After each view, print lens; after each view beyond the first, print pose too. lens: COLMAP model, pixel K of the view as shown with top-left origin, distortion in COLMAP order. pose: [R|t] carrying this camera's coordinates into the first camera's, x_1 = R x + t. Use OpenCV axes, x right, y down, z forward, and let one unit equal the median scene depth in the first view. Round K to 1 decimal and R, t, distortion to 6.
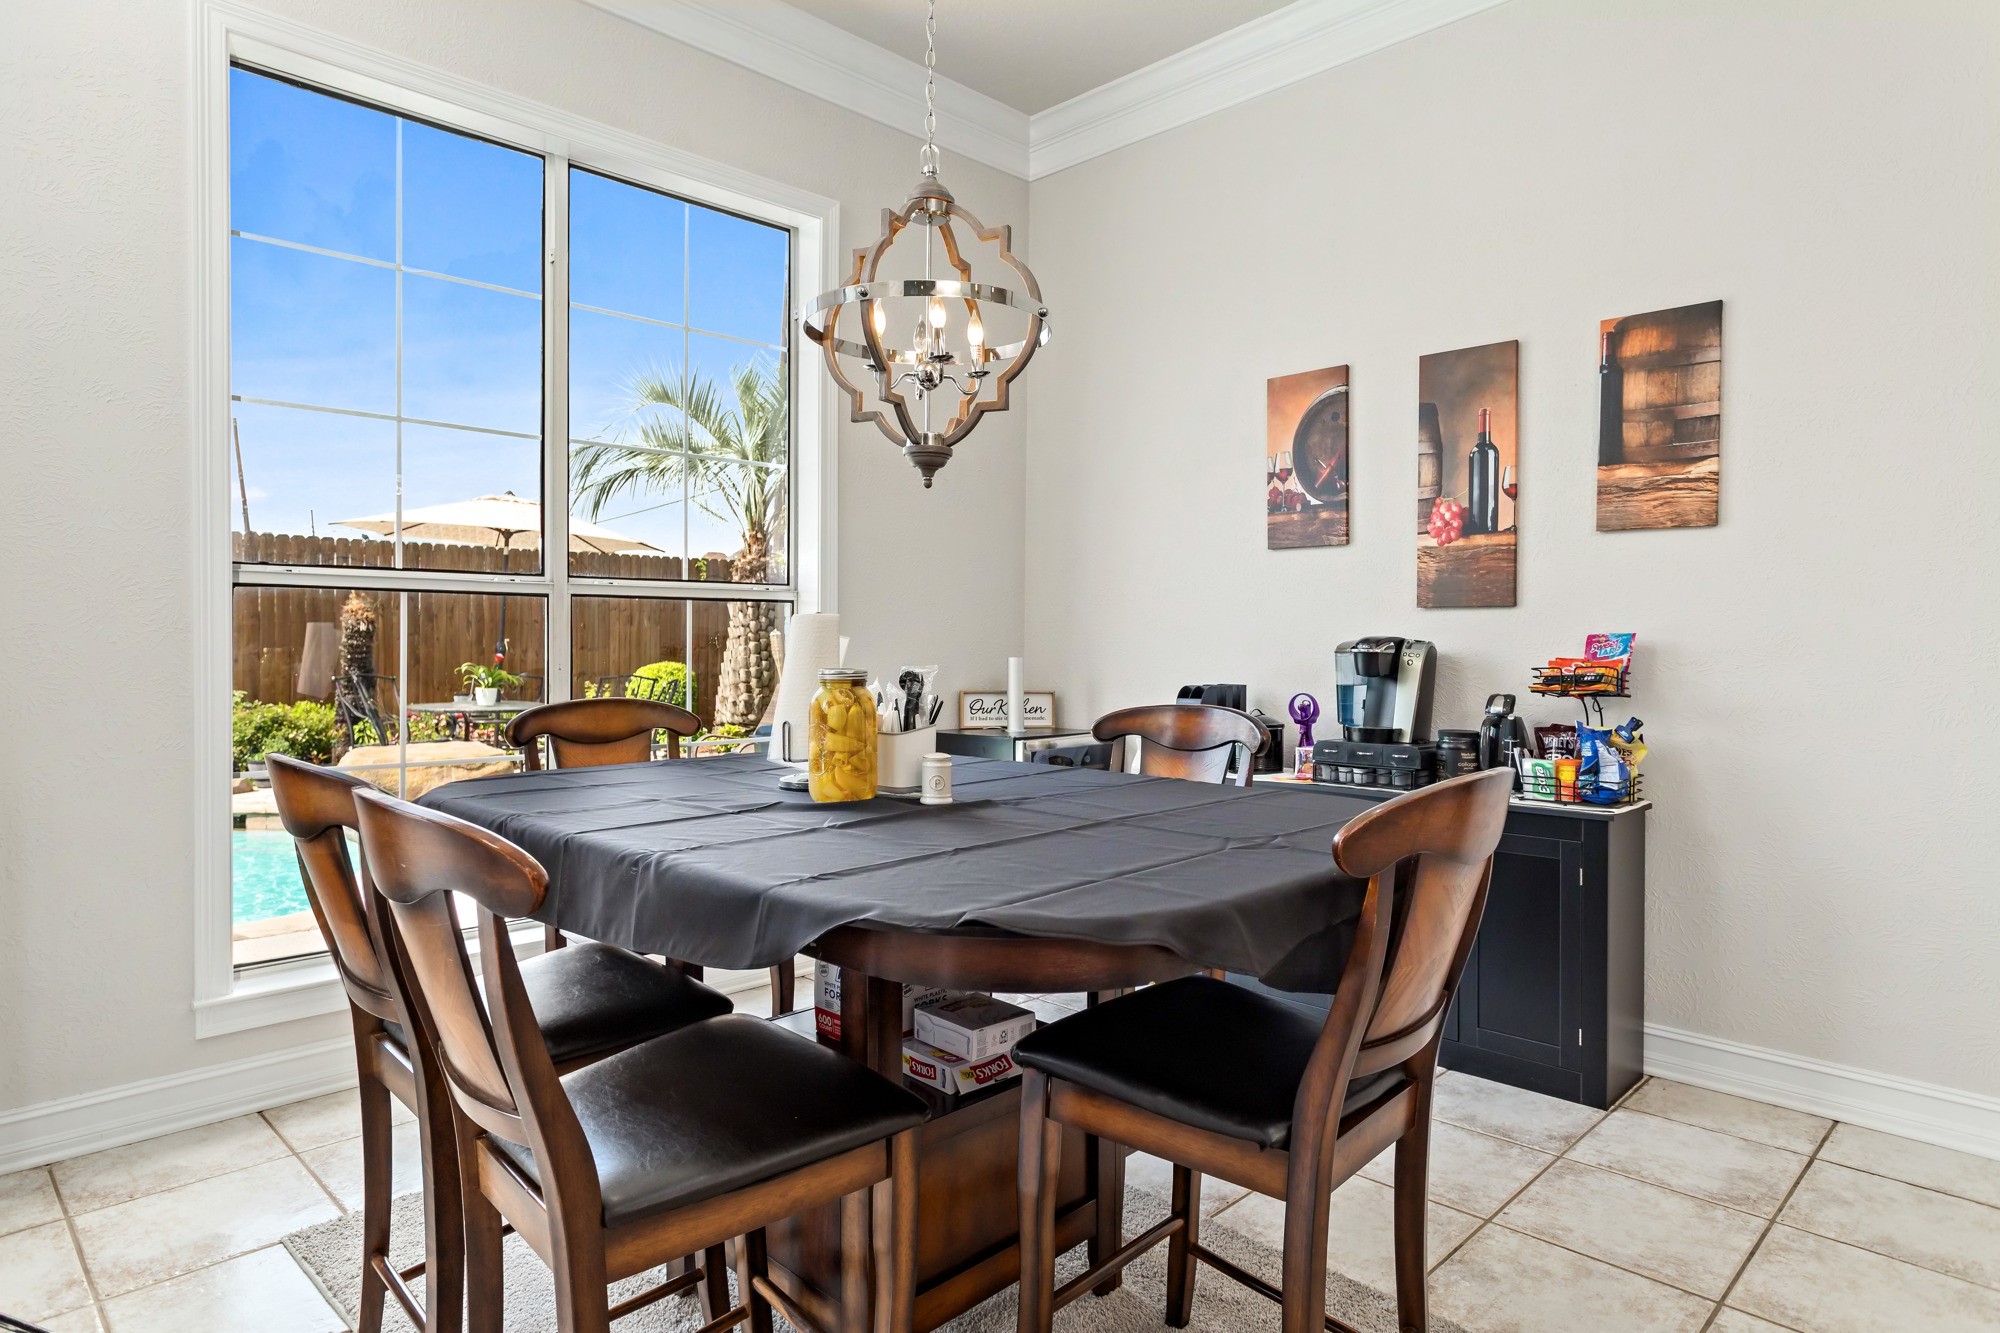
lens RADIAL K [[1142.6, 0, 998.7], [0, 1142.6, 648.7], [0, 0, 1]] dist [-0.002258, -0.000185]
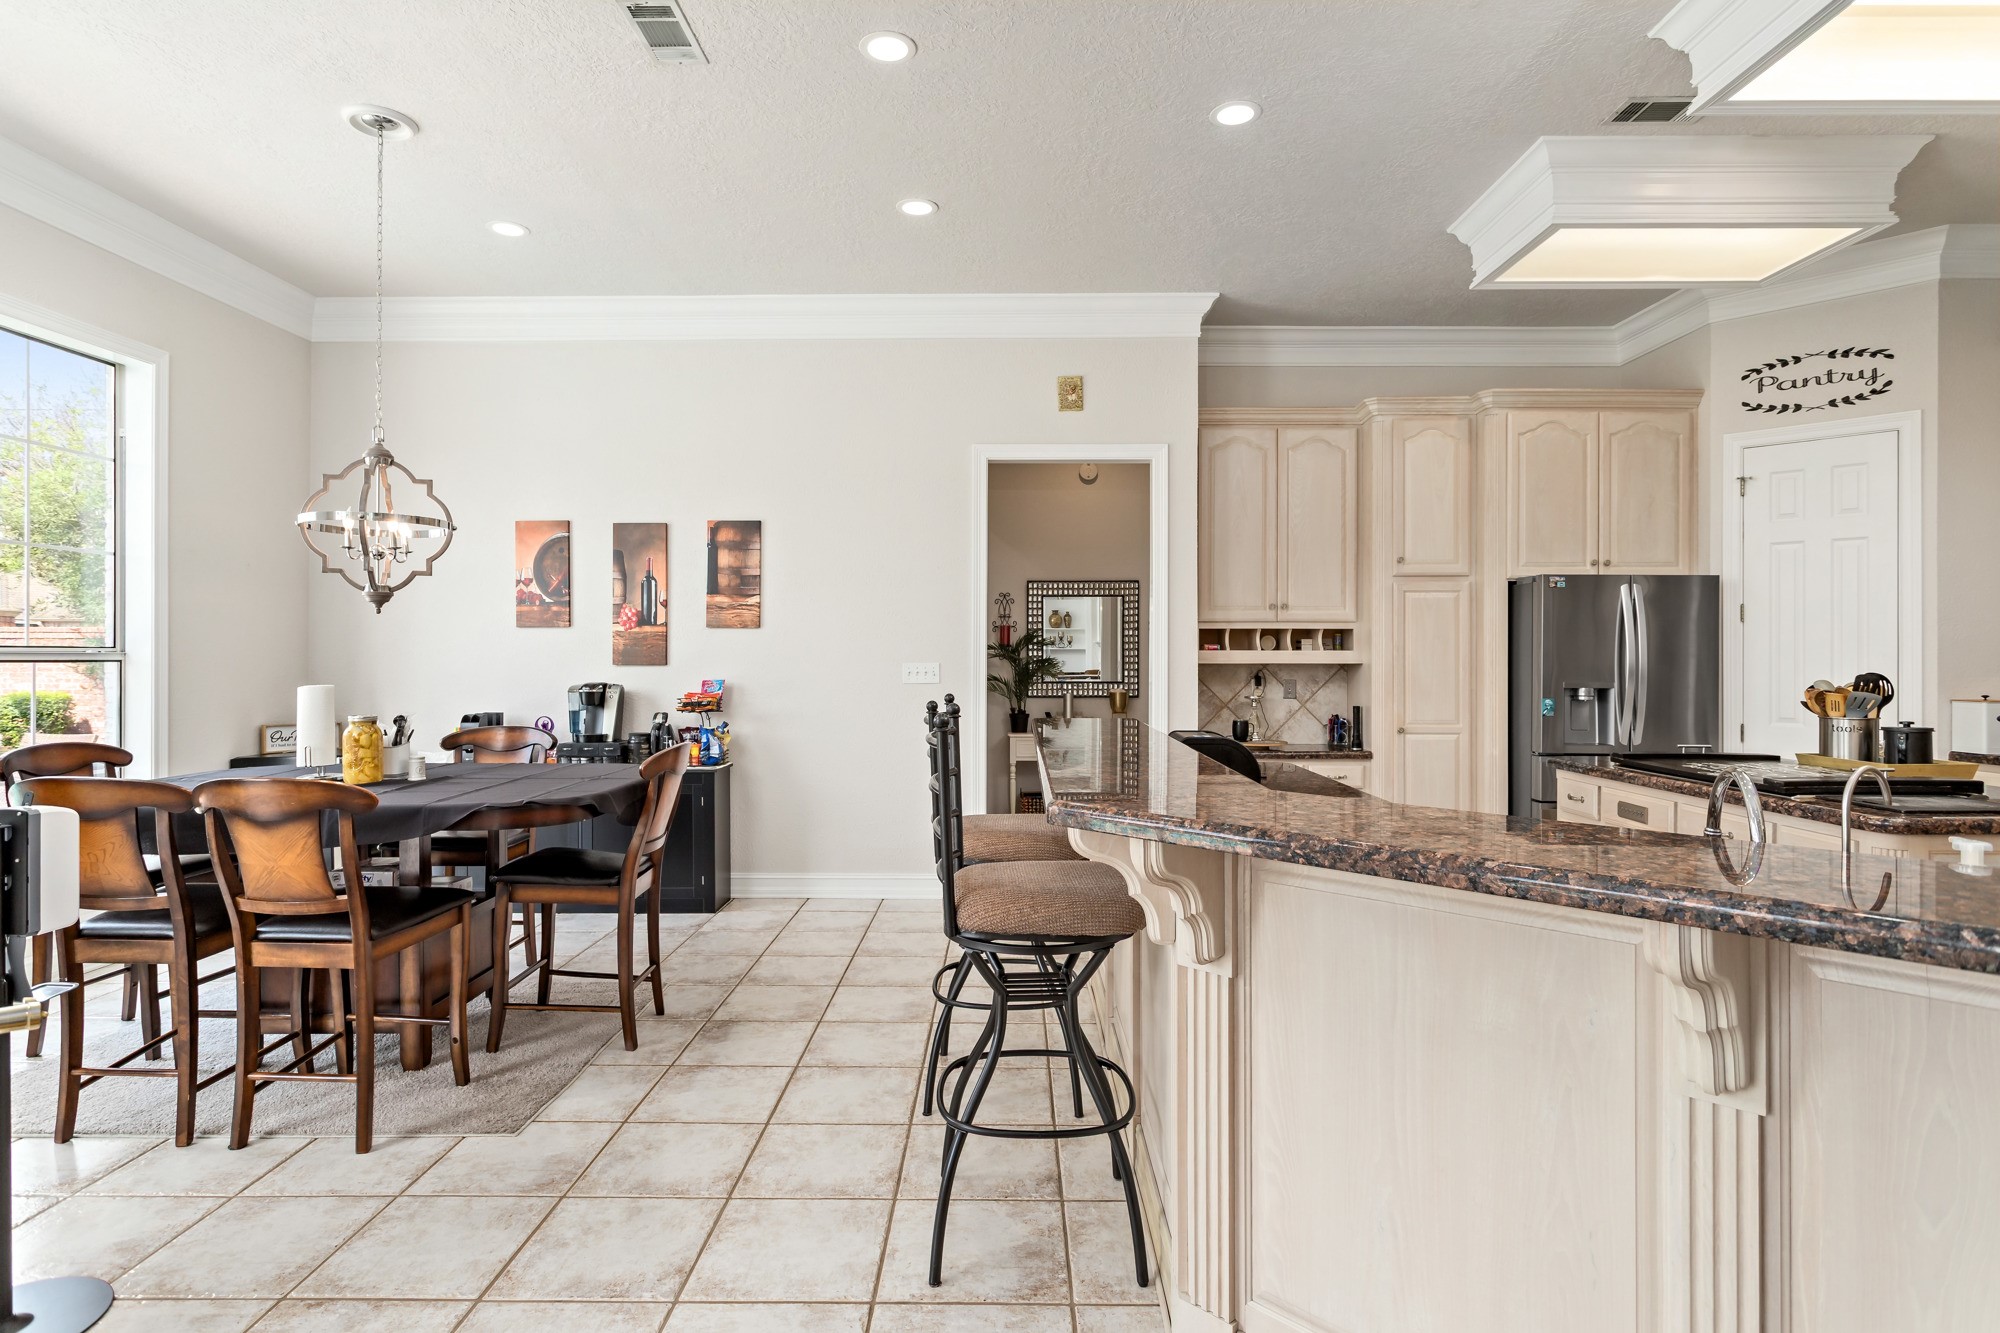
lens RADIAL K [[1070.7, 0, 997.7], [0, 1070.7, 660.3], [0, 0, 1]] dist [-0.000718, 0.002613]
pose [[0.719695, -0.006723, 0.694257, -0.390795], [0.009997, 0.999950, -0.000680, -0.040003], [-0.694218, 0.007430, 0.719726, -0.666098]]
